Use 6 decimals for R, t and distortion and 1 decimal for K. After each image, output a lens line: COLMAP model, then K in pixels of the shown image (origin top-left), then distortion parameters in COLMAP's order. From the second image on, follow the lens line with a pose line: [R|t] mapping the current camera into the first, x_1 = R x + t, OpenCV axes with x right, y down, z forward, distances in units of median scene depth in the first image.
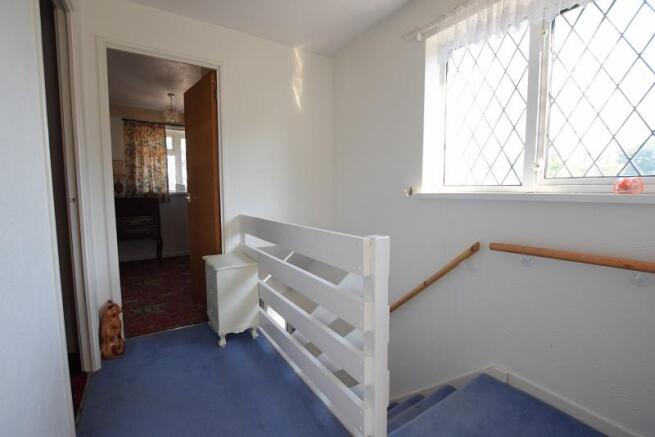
lens RADIAL K [[292.9, 0, 326.2], [0, 292.9, 219.3], [0, 0, 1]] dist [-0.040607, 0.009149]
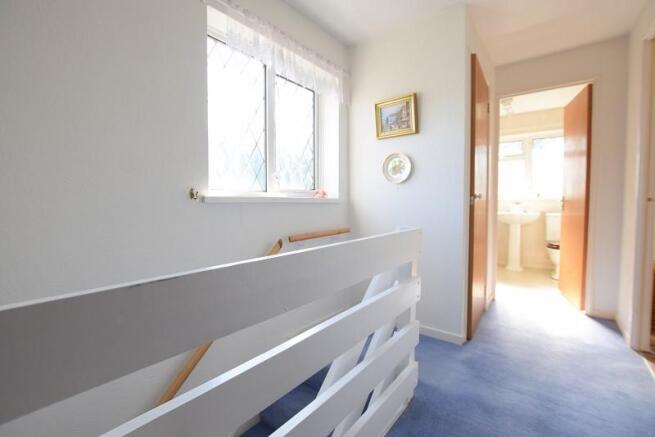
lens RADIAL K [[292.9, 0, 326.2], [0, 292.9, 219.3], [0, 0, 1]] dist [-0.040607, 0.009149]
pose [[-0.327757, -0.058118, 0.942973, -0.667255], [0.081472, 0.992649, 0.089498, -0.094877], [-0.941243, 0.106160, -0.320612, 1.236099]]
